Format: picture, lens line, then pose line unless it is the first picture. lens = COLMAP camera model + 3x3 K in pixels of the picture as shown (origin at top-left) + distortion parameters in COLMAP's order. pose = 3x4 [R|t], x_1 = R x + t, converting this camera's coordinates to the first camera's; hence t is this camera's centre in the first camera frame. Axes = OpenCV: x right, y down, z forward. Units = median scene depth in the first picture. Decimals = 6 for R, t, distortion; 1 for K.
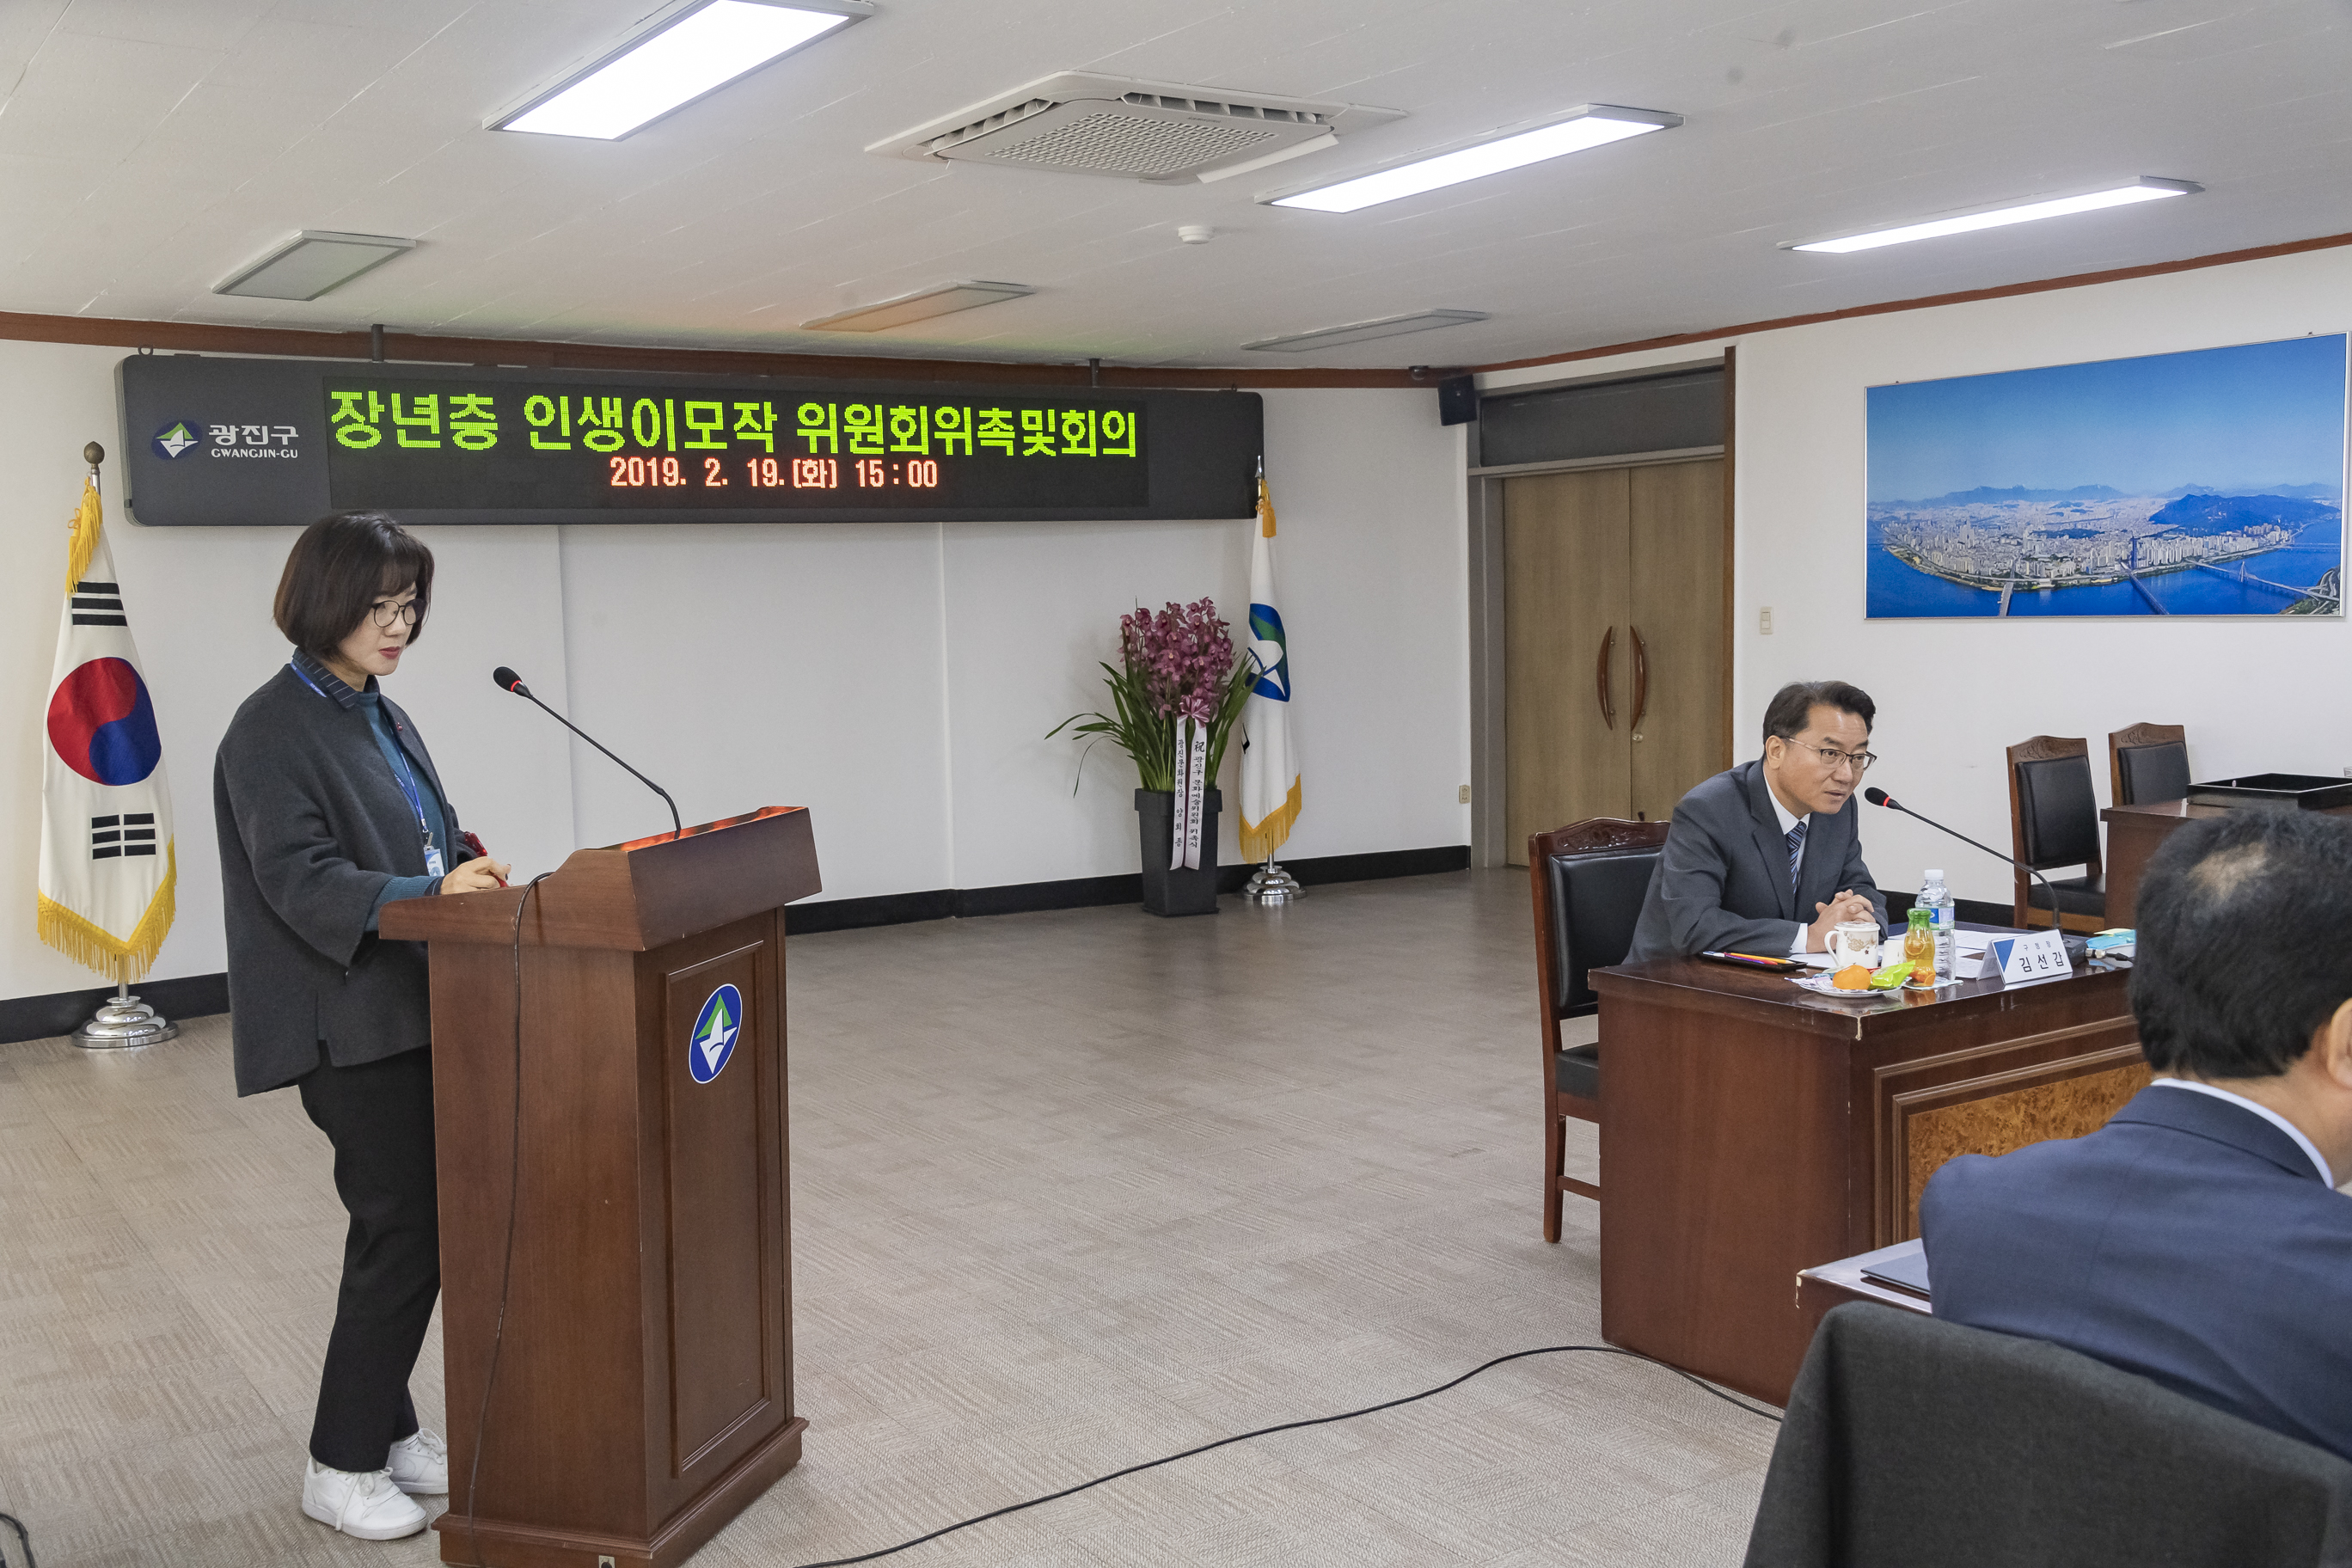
lens RADIAL K [[2204.3, 0, 1182.8], [0, 2204.3, 796.6], [0, 0, 1]] dist [0.062663, -0.089611]
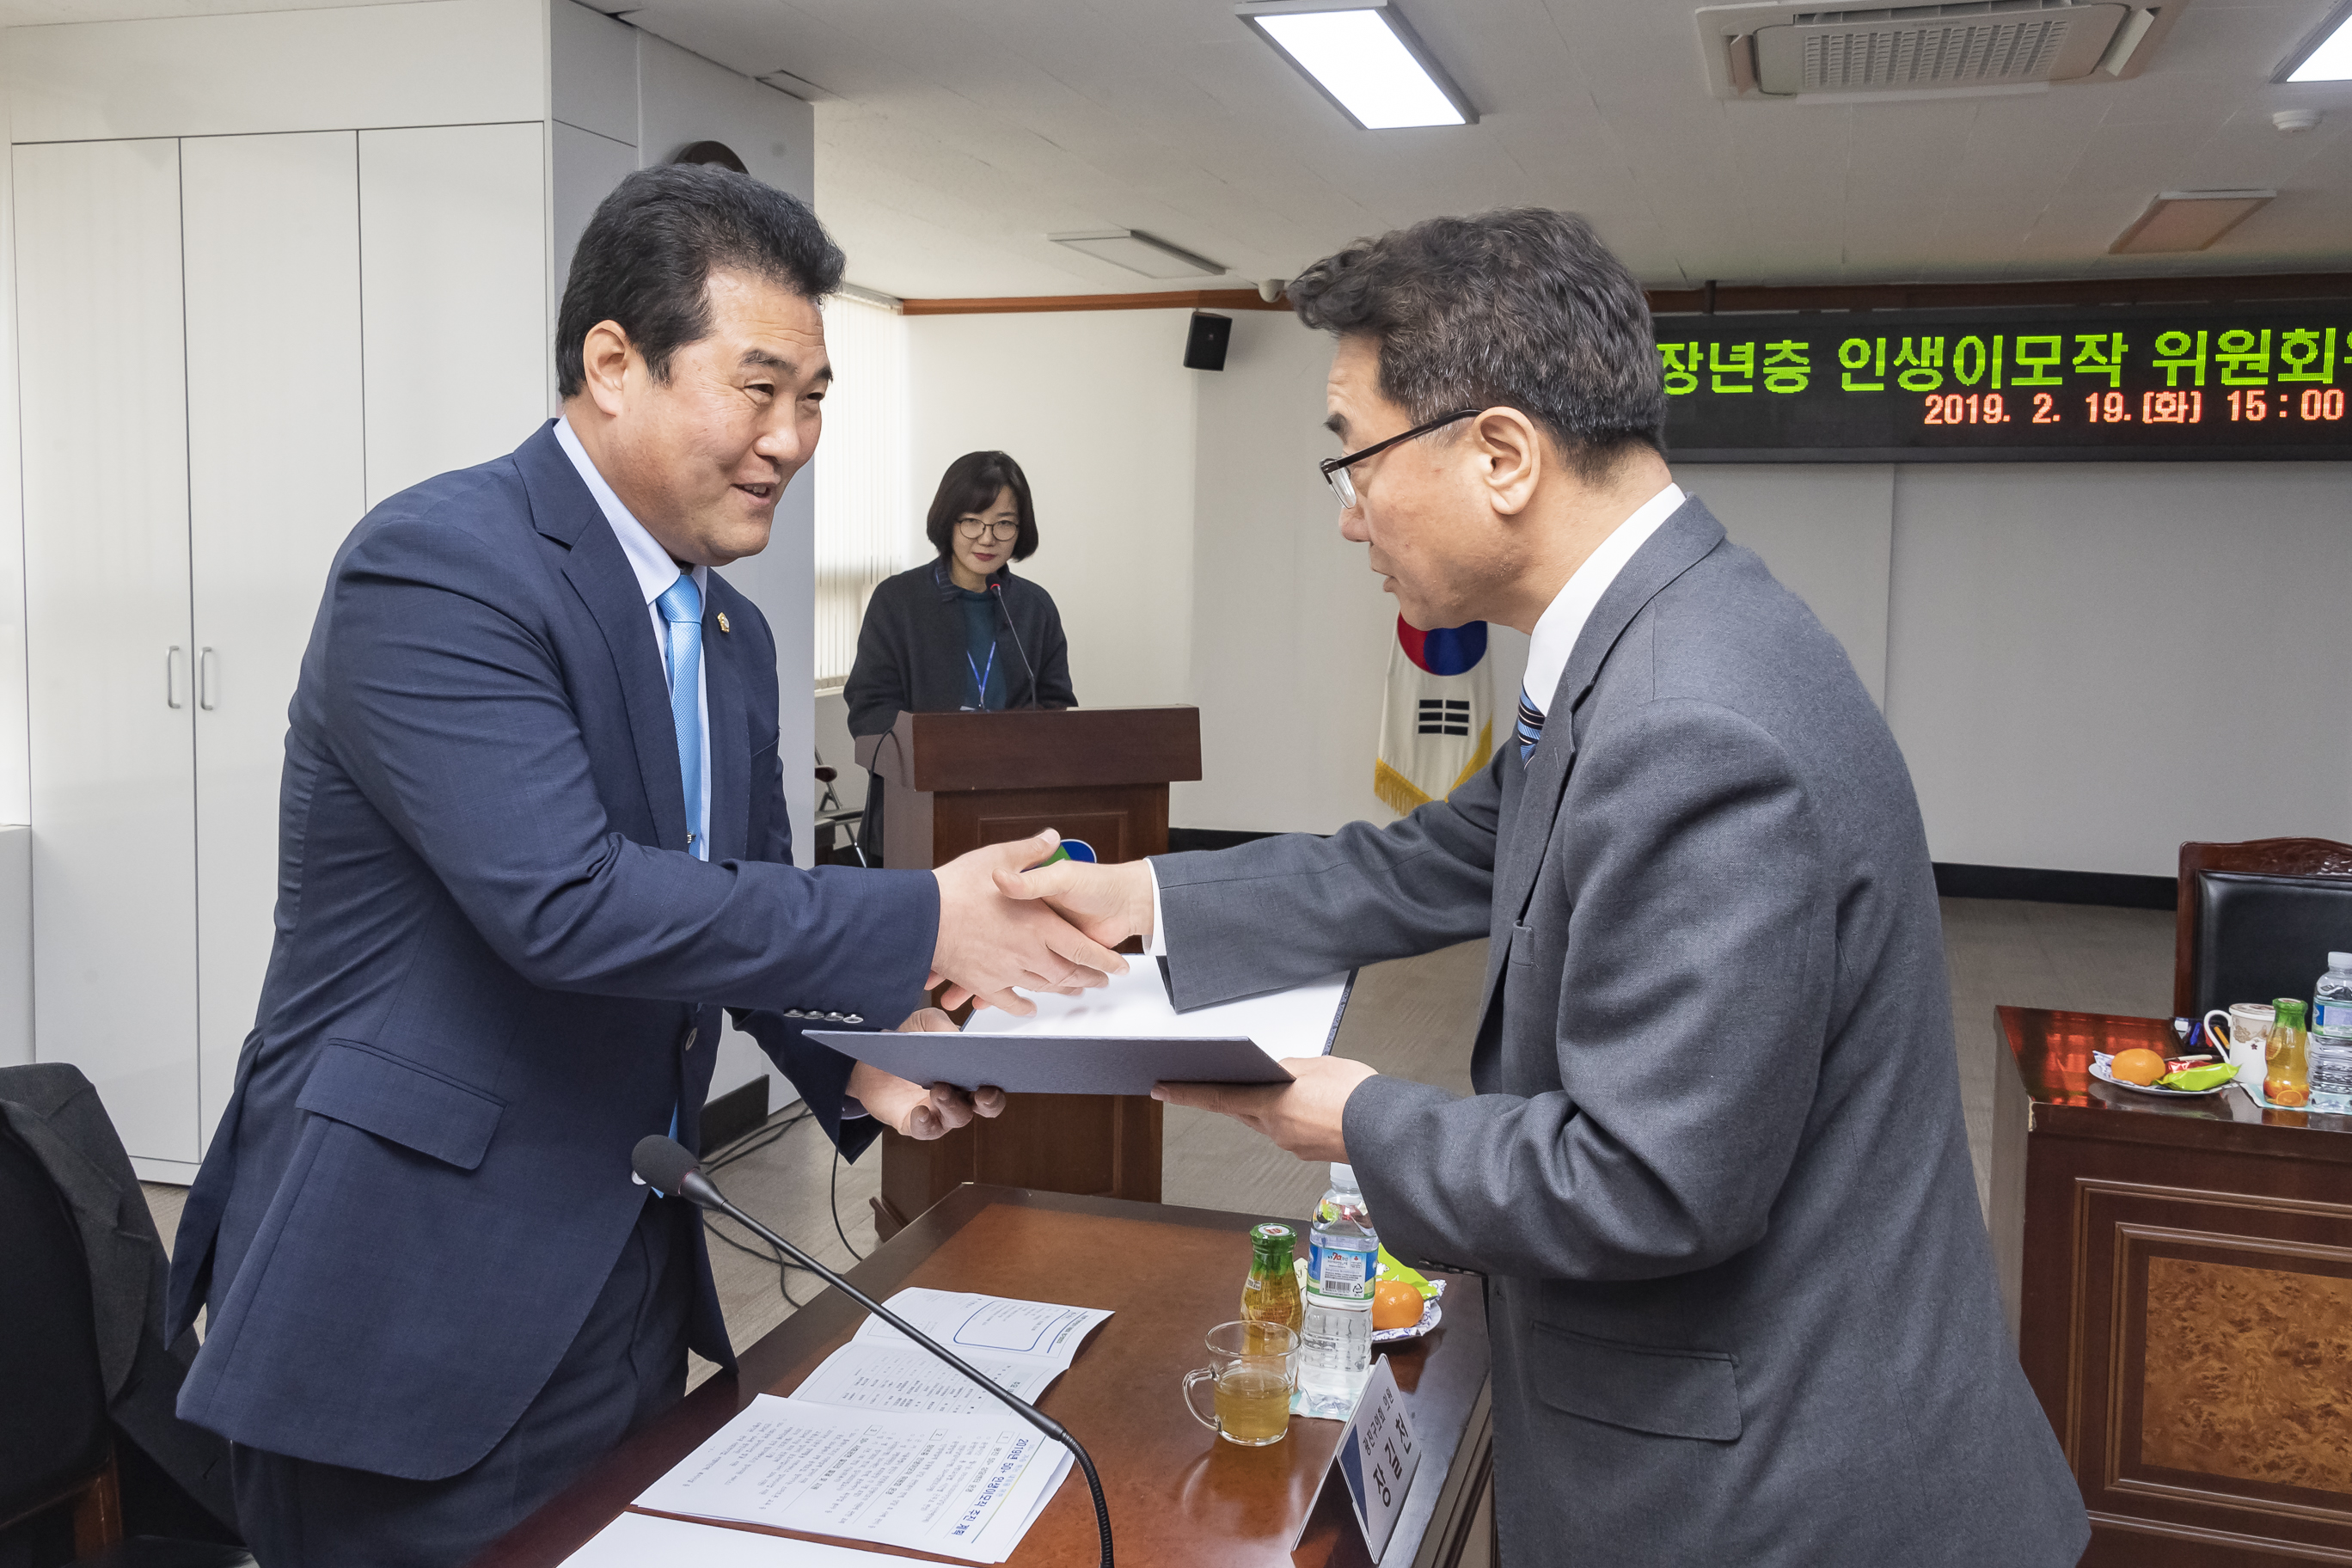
lens RADIAL K [[2162.9, 0, 1112.1], [0, 2162.9, 697.5], [0, 0, 1]] dist [0.042066, -0.024864]
pose [[0.609692, 0.092372, -0.787238, 0.294497], [-0.102485, 0.994036, 0.037266, -0.015968], [0.785985, 0.057959, 0.615522, 0.109003]]
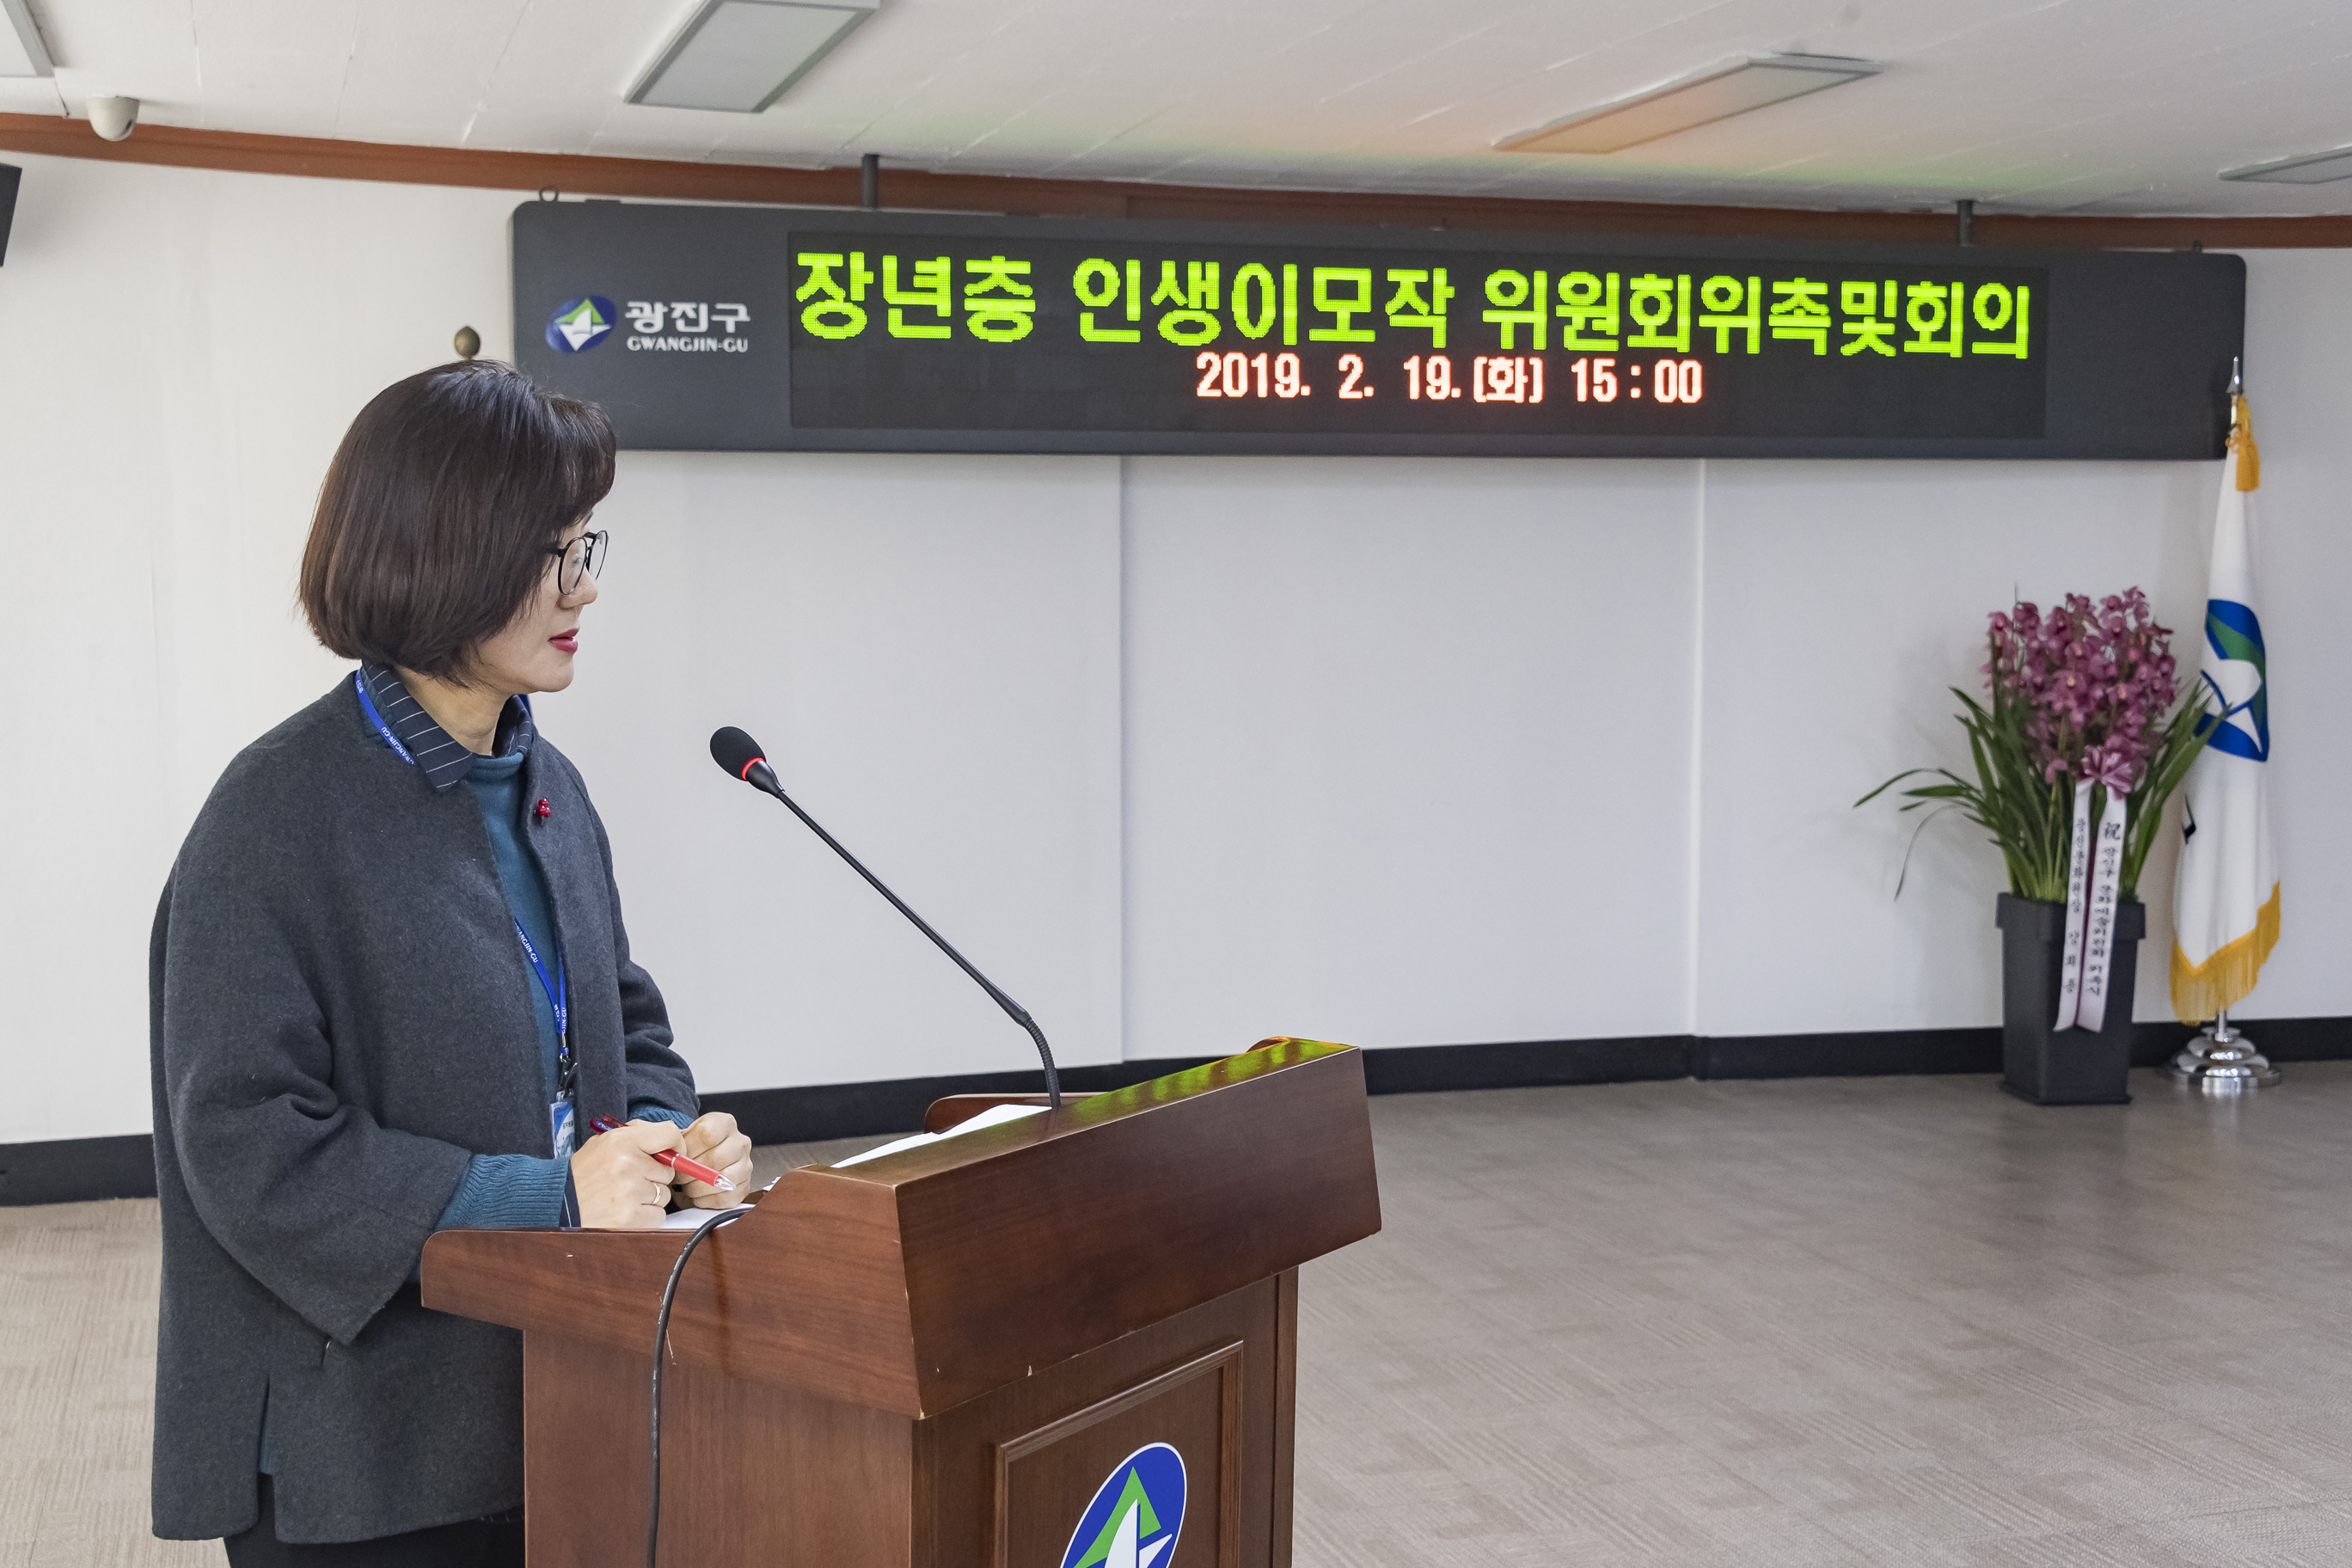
lens RADIAL K [[2918.1, 0, 1177.3], [0, 2918.1, 803.5], [0, 0, 1]] dist [0.027808, -0.123129]
pose [[0.958596, 0.046946, -0.280874, -0.015208], [-0.049349, 0.998780, -0.001487, -0.018128], [0.280462, 0.015287, 0.959743, 0.166984]]
